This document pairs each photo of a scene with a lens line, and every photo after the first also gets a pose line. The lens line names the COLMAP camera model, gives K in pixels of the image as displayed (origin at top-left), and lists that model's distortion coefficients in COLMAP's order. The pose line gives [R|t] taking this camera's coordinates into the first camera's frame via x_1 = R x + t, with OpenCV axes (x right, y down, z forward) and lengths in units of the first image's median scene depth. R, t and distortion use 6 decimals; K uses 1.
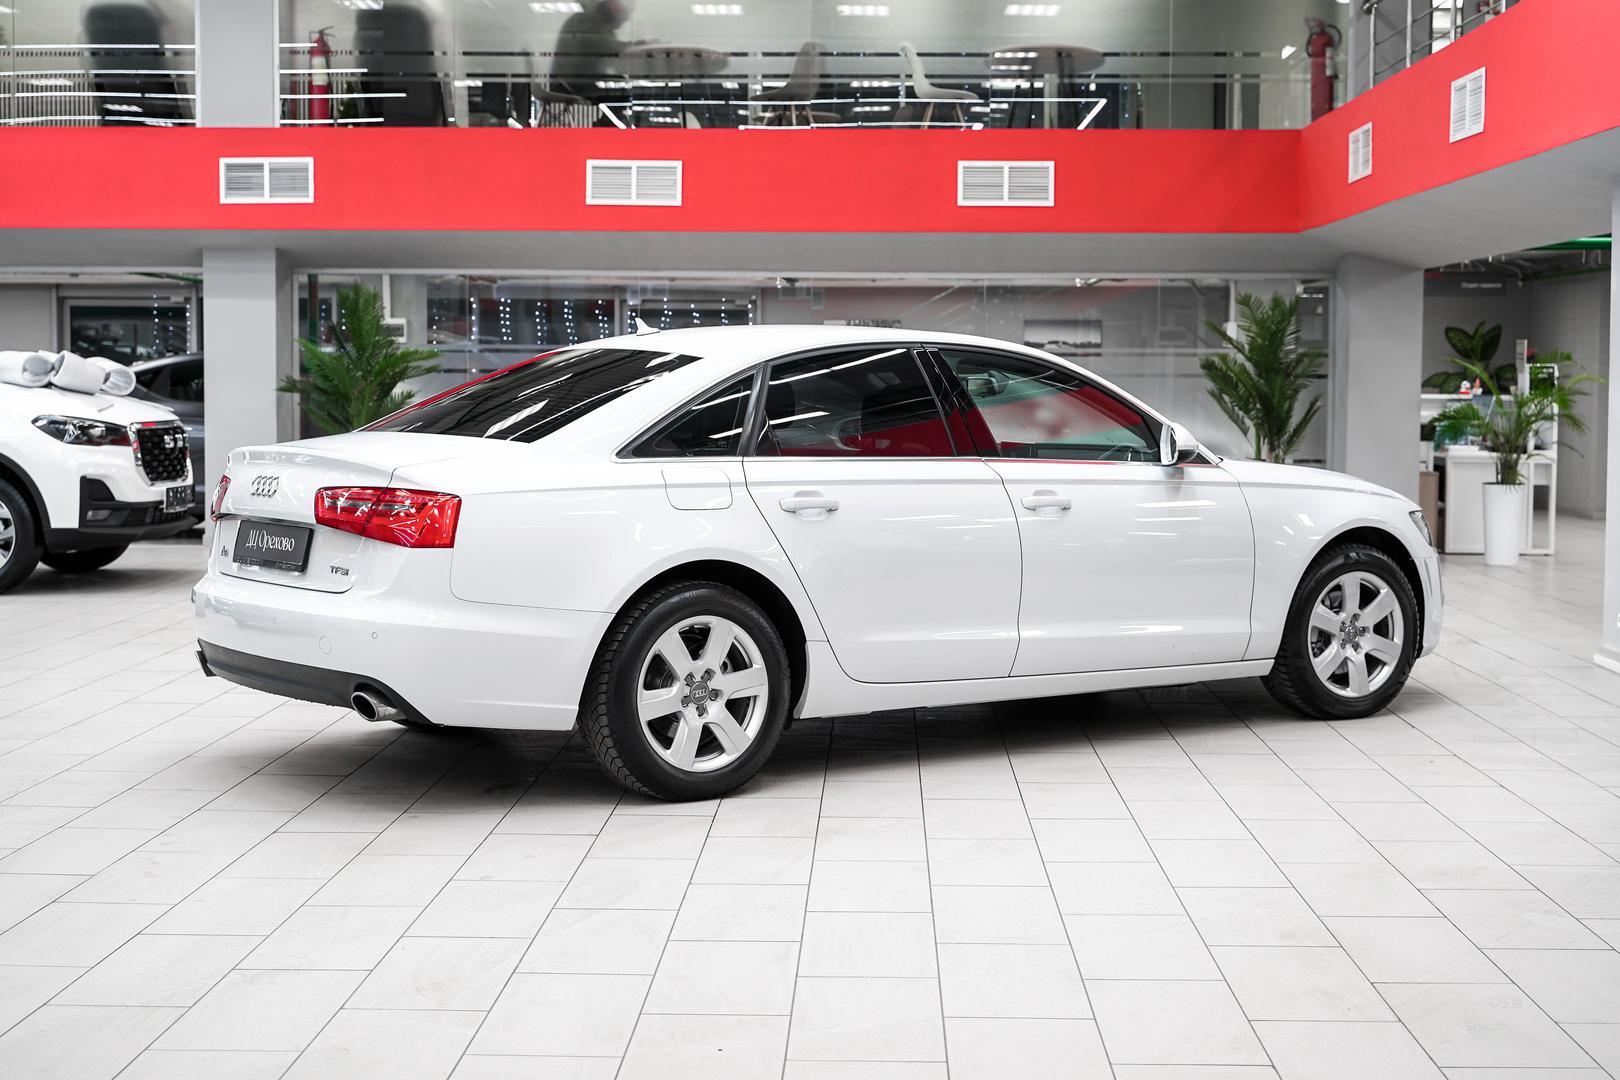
lens RADIAL K [[2247.4, 0, 807.1], [0, 2247.4, 543.1], [0, 0, 1]] dist [-0.035319, 0.000000]
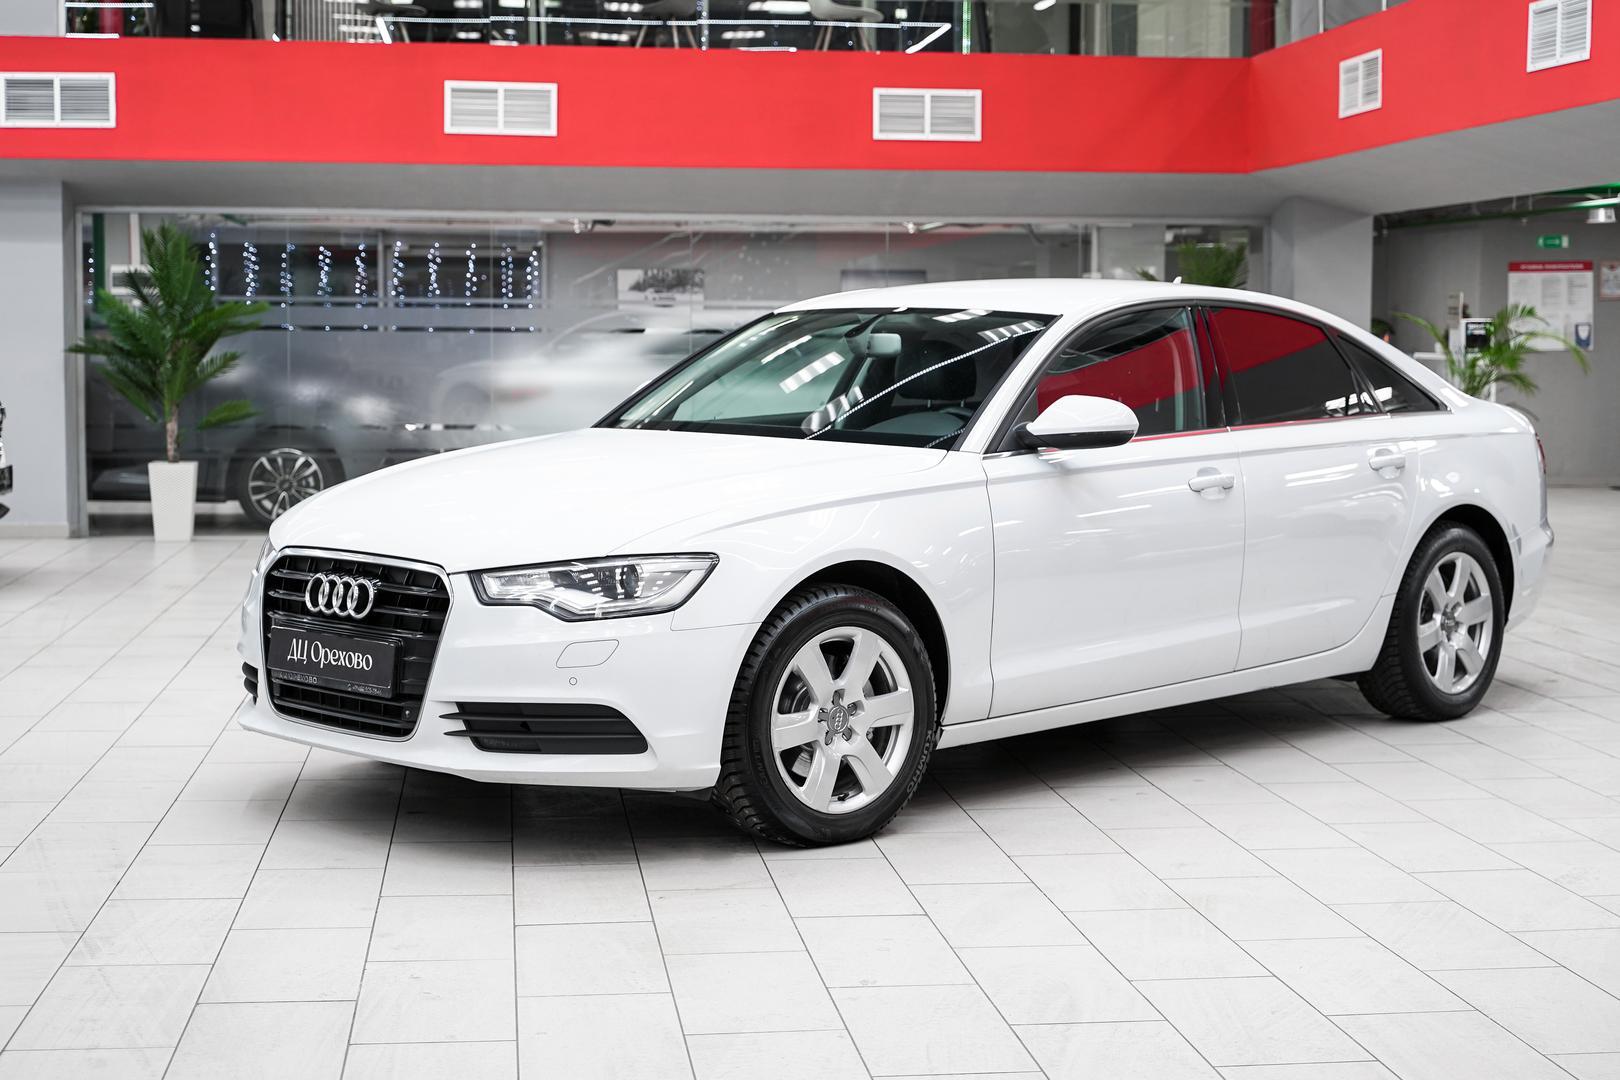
lens RADIAL K [[2425.5, 0, 809.7], [0, 2425.5, 534.5], [0, 0, 1]] dist [-0.024572, 0.000000]
pose [[0.987693, -0.014399, 0.155738, -0.104789], [0.012873, 0.999859, 0.010798, -0.006108], [-0.155871, -0.008660, 0.987739, 0.064354]]
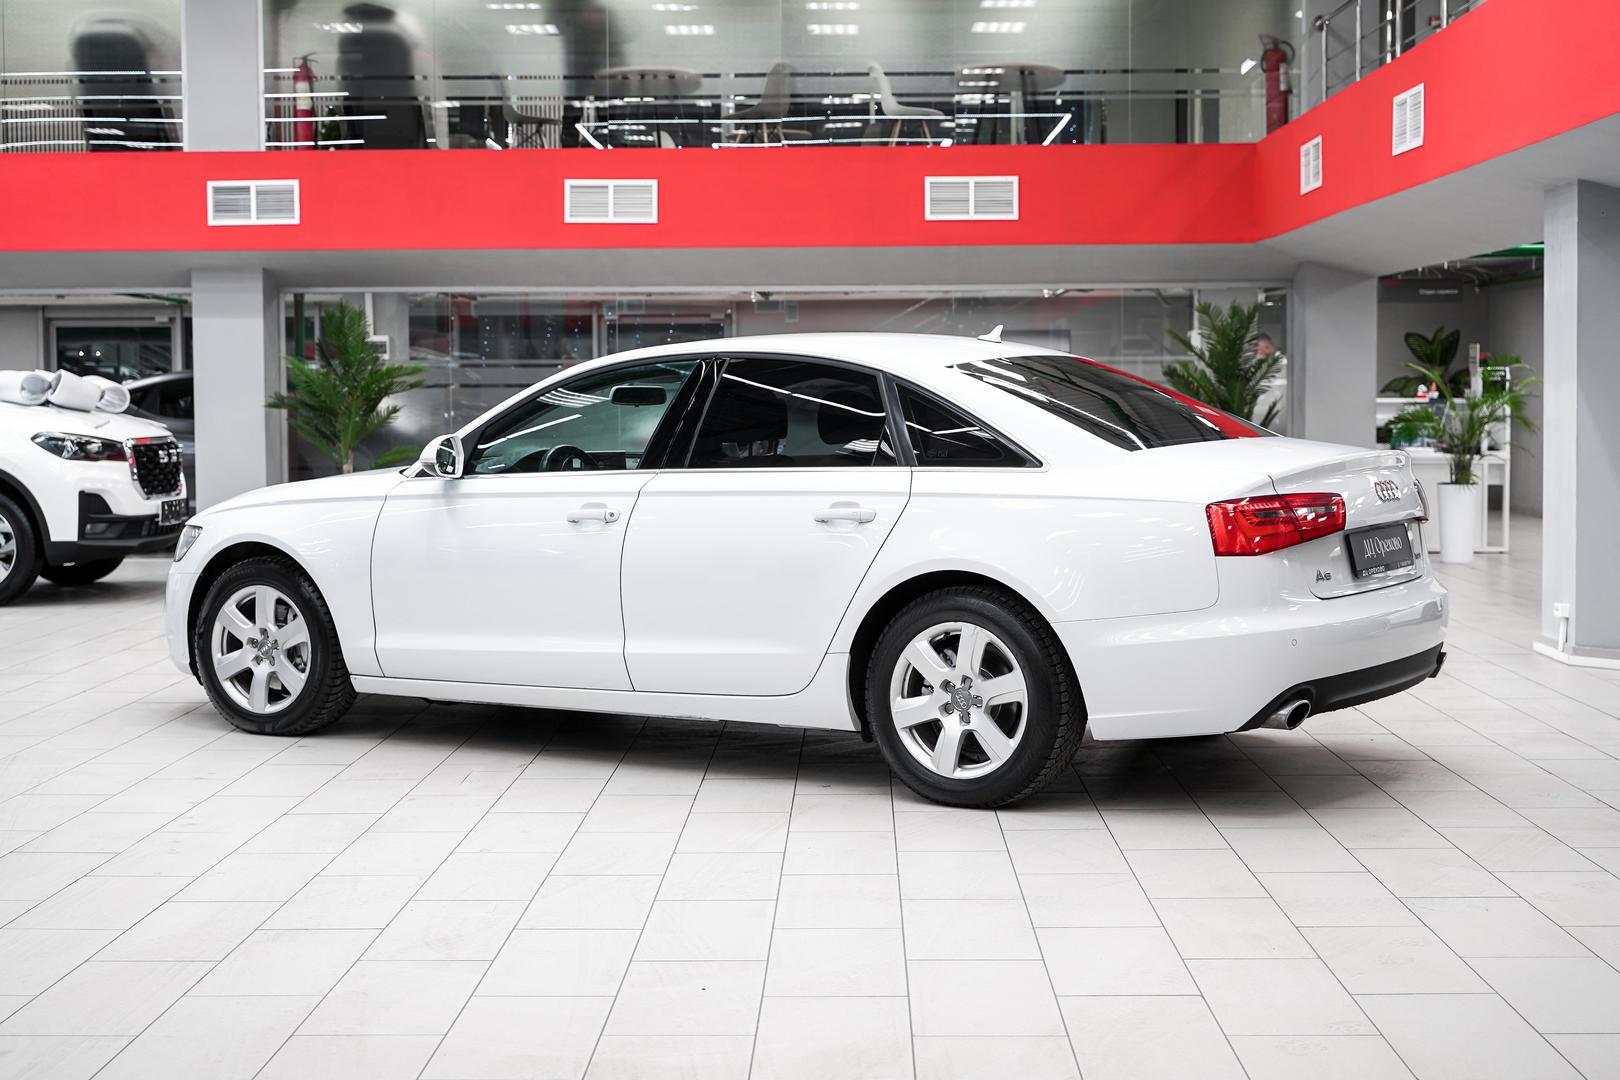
lens RADIAL K [[2247.4, 0, 812.2], [0, 2247.4, 540.9], [0, 0, 1]] dist [-0.035319, 0.000000]
pose [[0.999859, -0.012017, 0.011770, 0.001182], [0.012099, 0.999903, -0.006959, 0.003497], [-0.011686, 0.007101, 0.999907, -0.029261]]
